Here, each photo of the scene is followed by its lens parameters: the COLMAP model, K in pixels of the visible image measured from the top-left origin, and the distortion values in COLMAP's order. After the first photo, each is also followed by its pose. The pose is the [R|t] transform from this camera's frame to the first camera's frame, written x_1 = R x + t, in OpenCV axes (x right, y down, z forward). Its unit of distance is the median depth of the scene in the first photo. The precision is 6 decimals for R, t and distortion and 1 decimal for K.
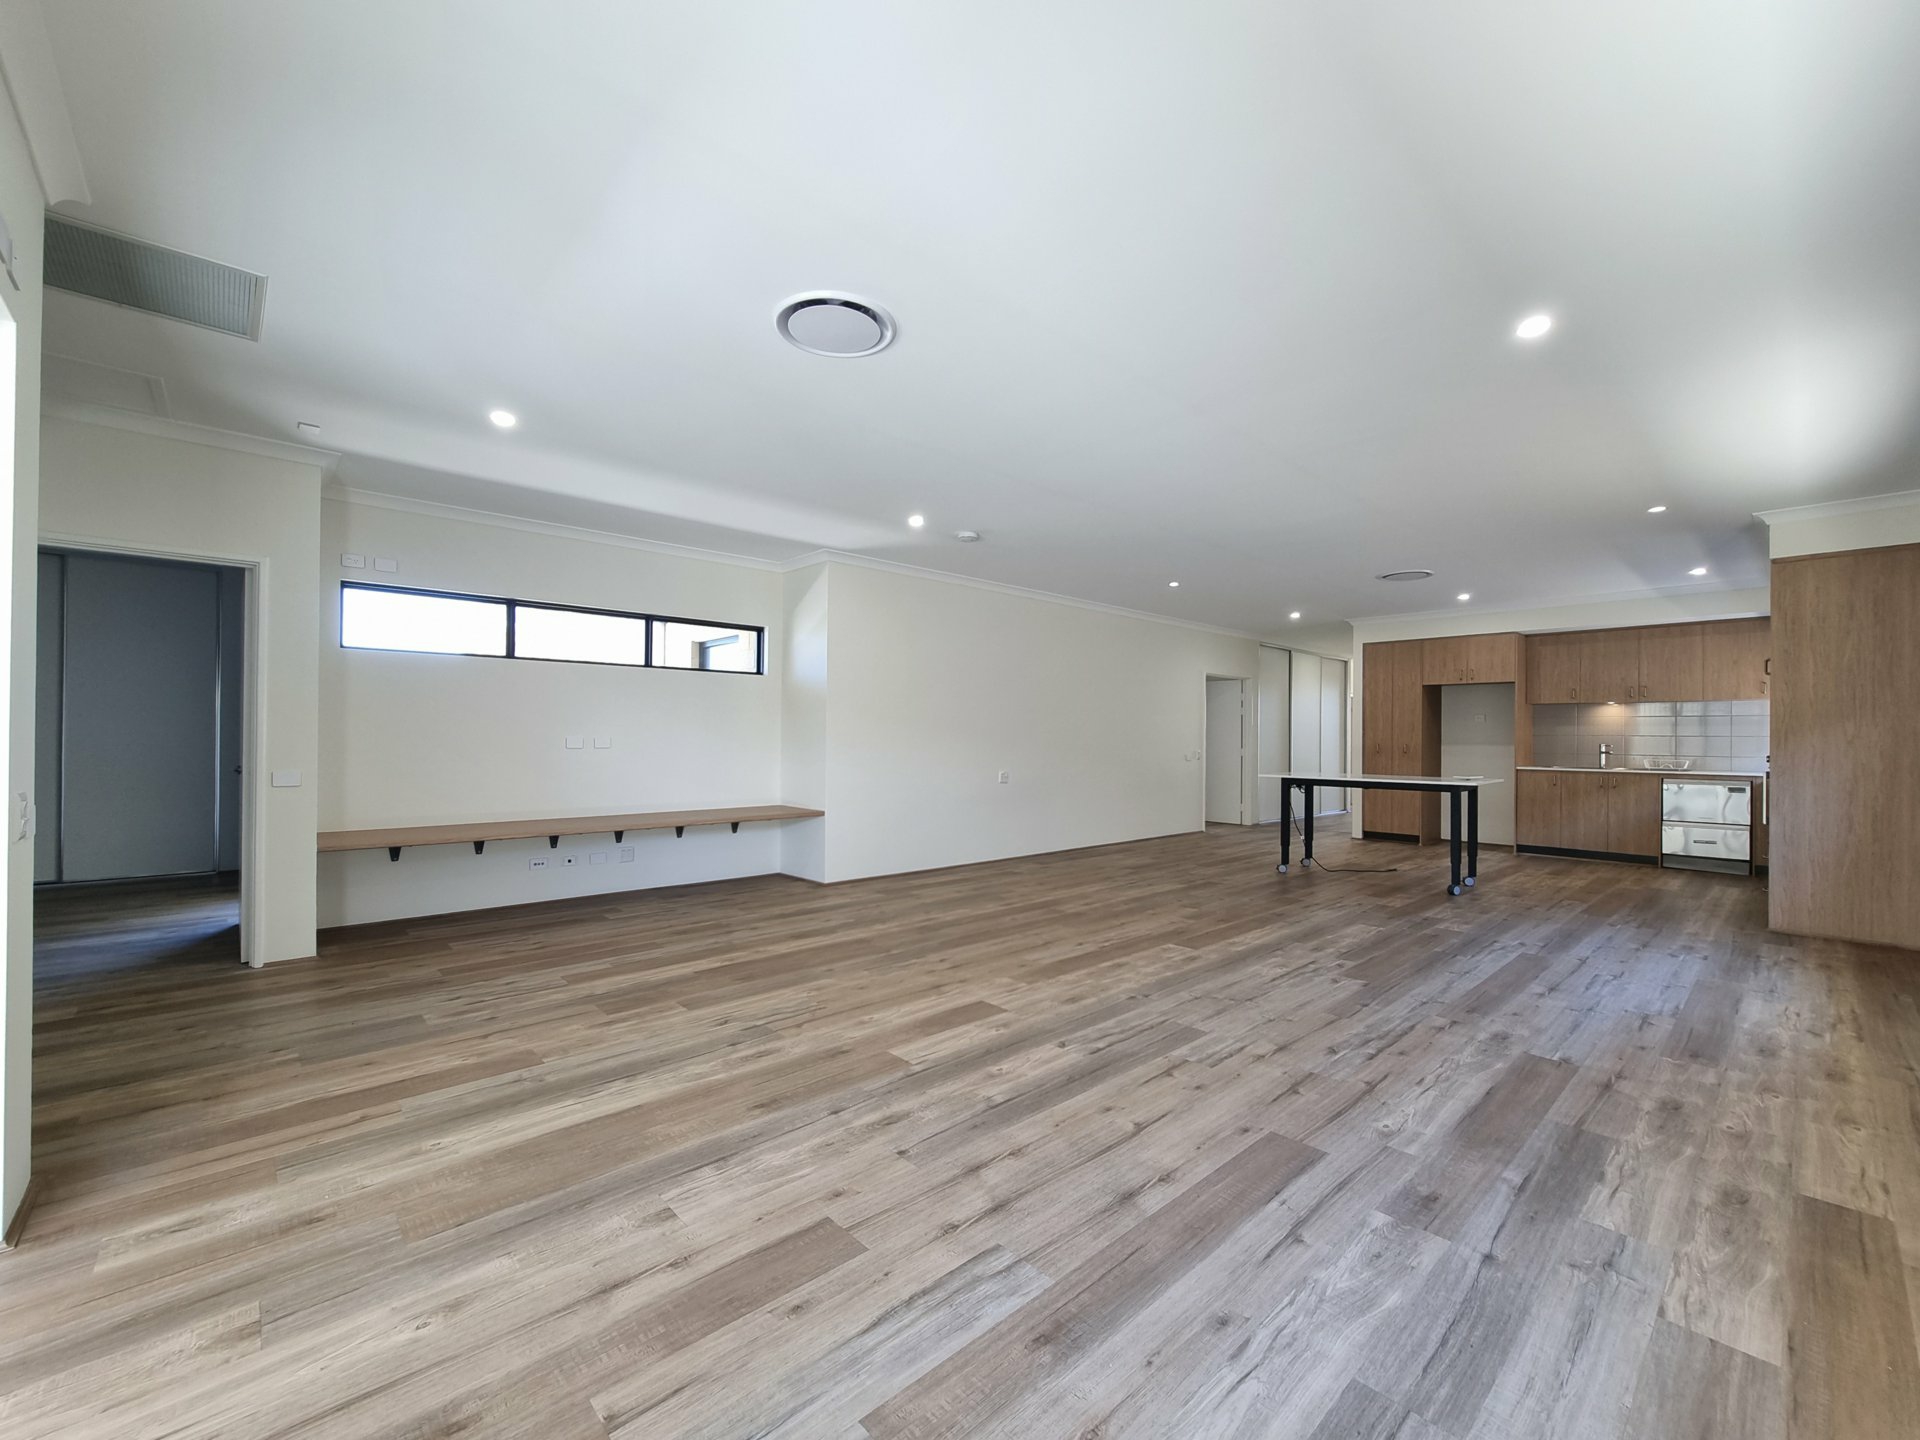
lens RADIAL K [[791.0, 0, 959.5], [0, 791.0, 732.5], [0, 0, 1]] dist [-0.007699, 0.004186]
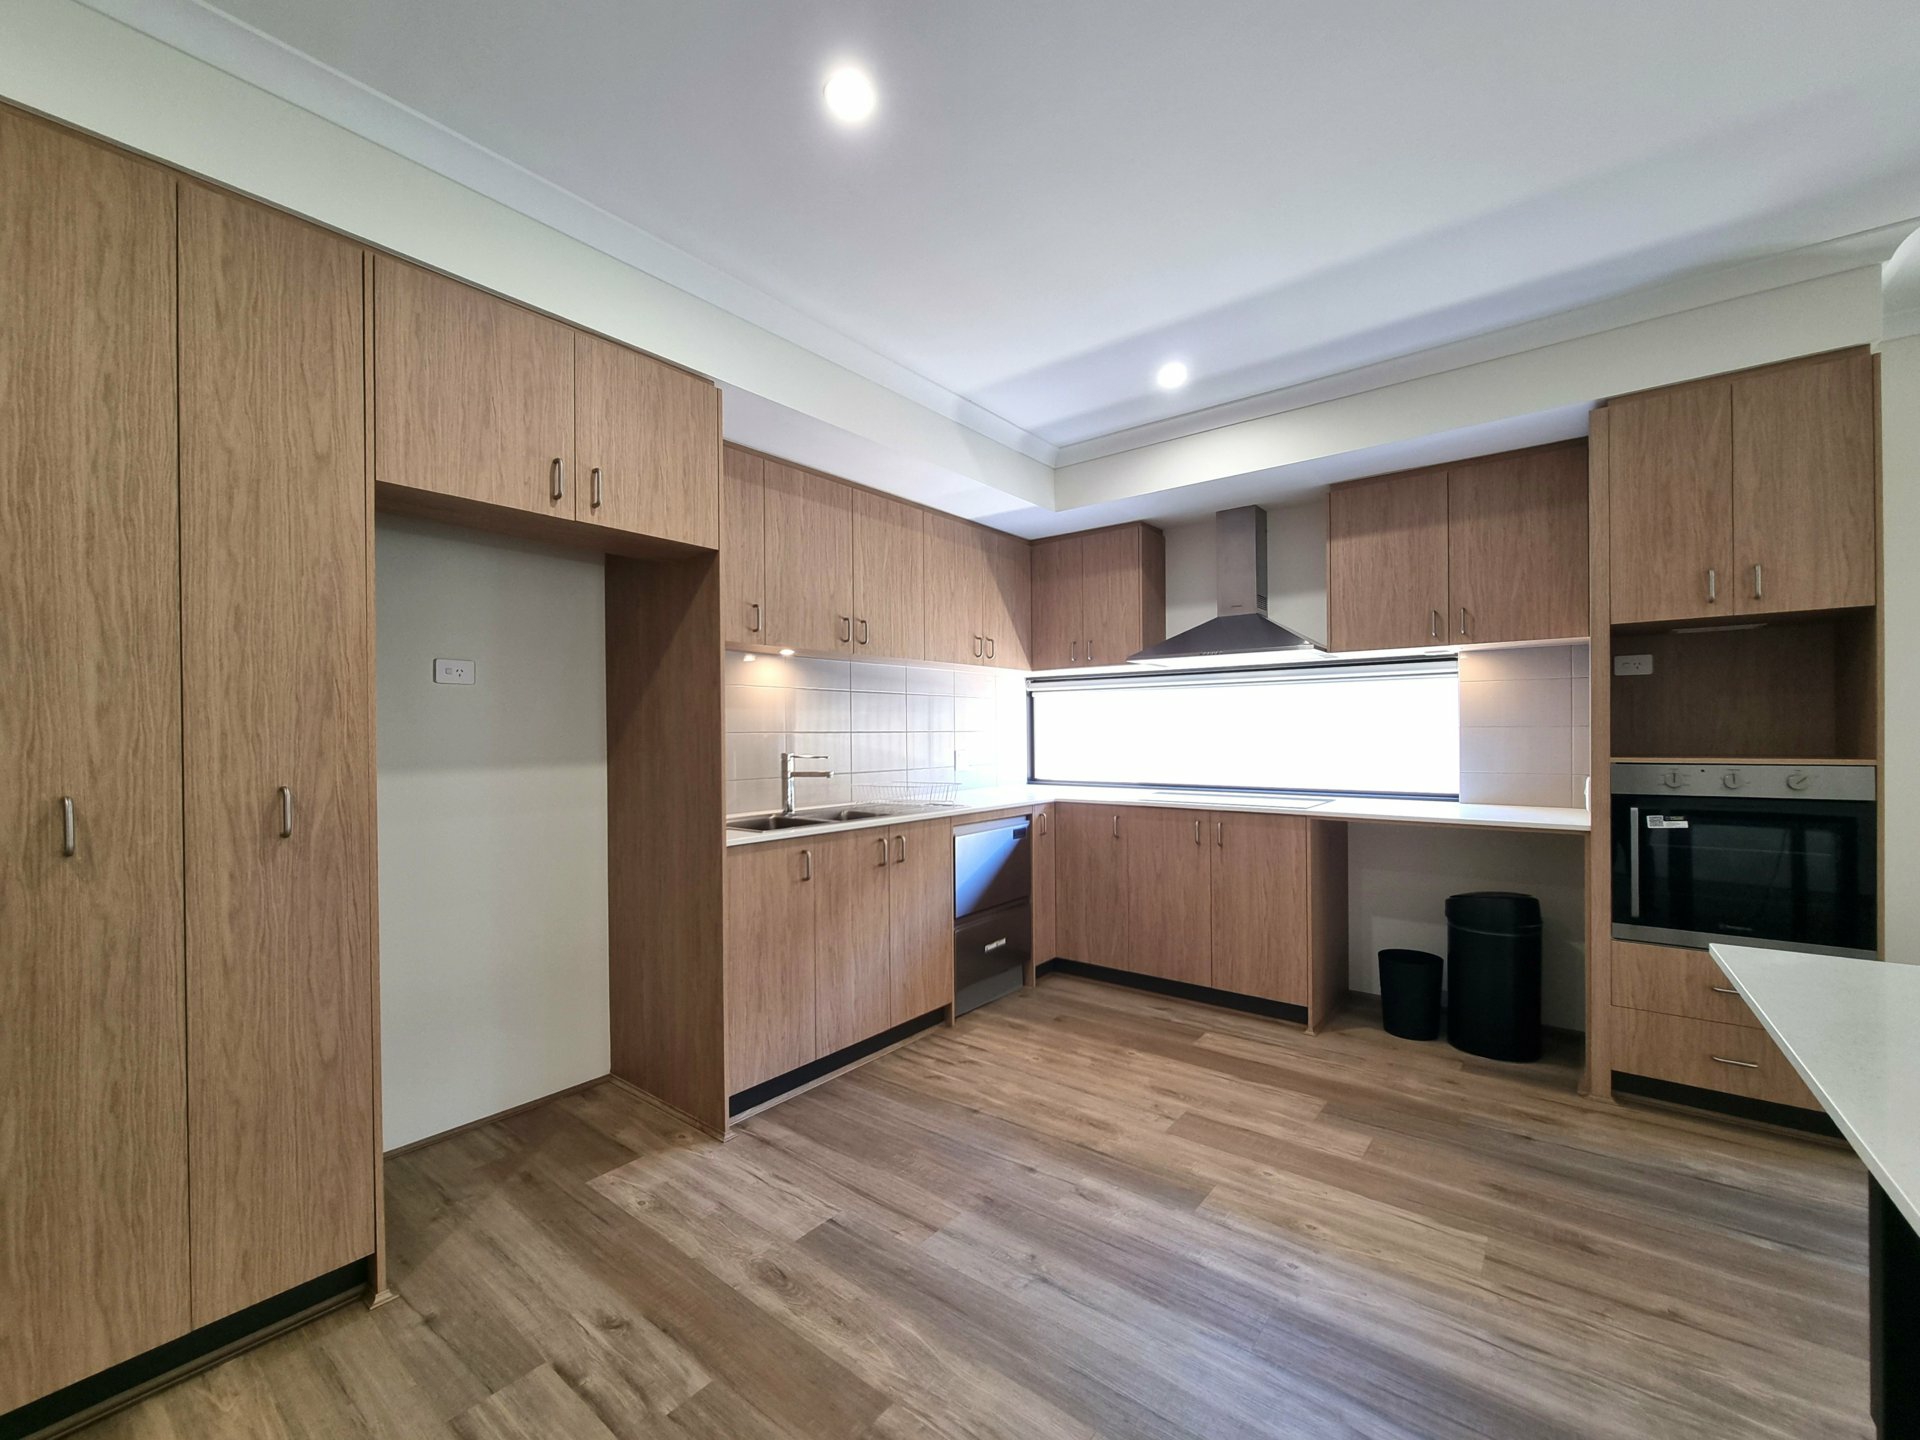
lens RADIAL K [[791.0, 0, 976.5], [0, 791.0, 730.7], [0, 0, 1]] dist [-0.007699, 0.004186]
pose [[-0.154666, -0.006513, 0.987945, 1.027480], [-0.000023, 0.999978, 0.006589, 0.001433], [-0.987967, 0.000996, -0.154663, 2.459880]]
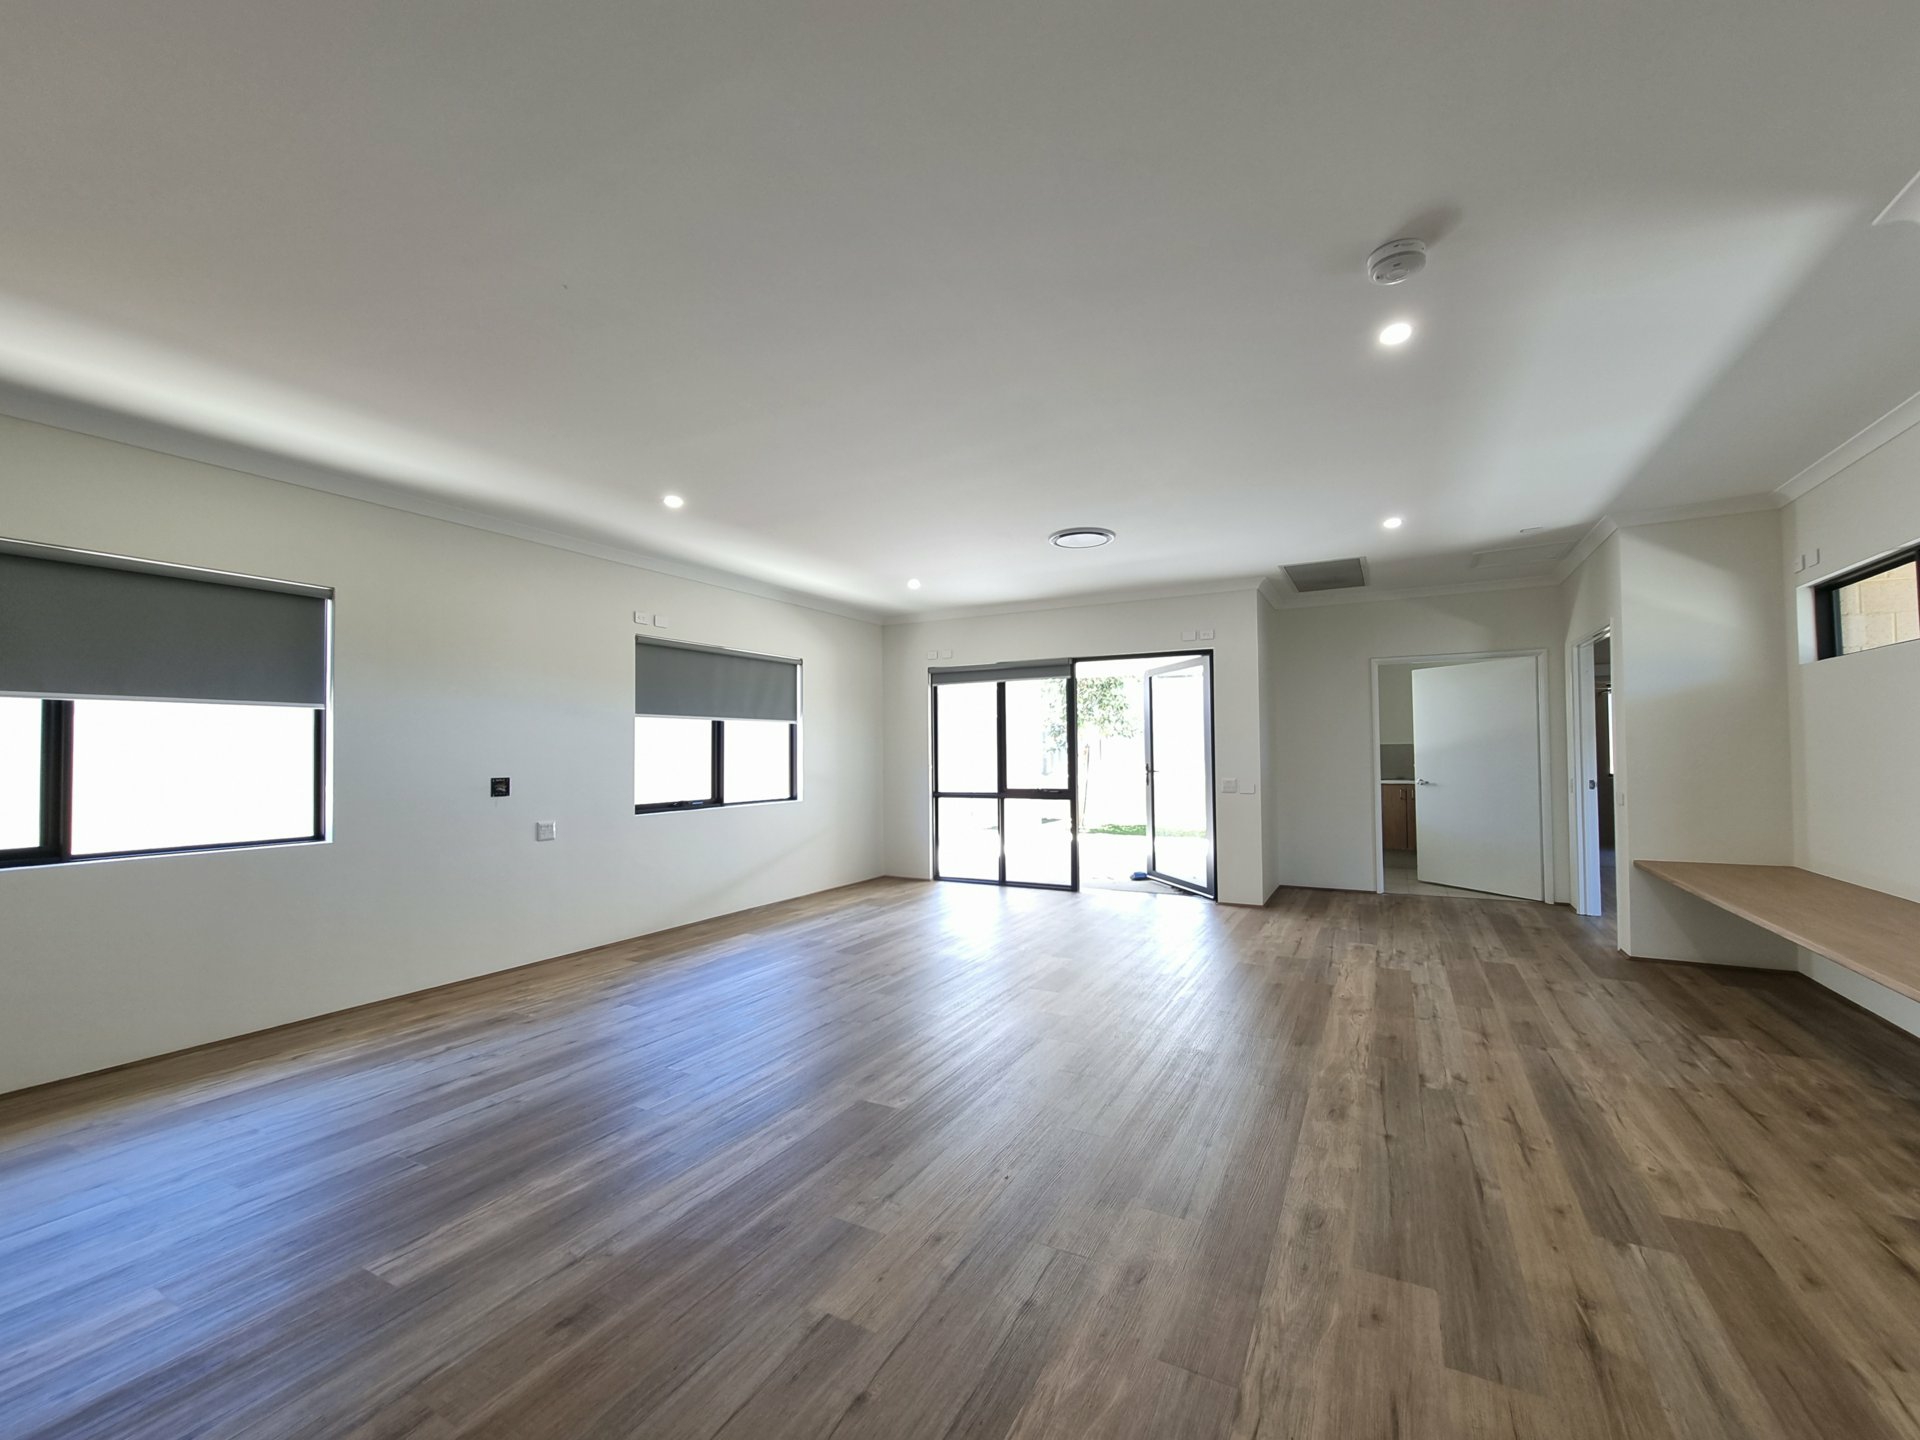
lens RADIAL K [[791.0, 0, 957.8], [0, 791.0, 729.5], [0, 0, 1]] dist [-0.007699, 0.004186]
pose [[-0.948511, -0.008249, -0.316635, 0.592136], [0.004338, 0.999229, -0.039027, -0.003881], [0.316713, -0.038391, -0.947744, 2.265403]]
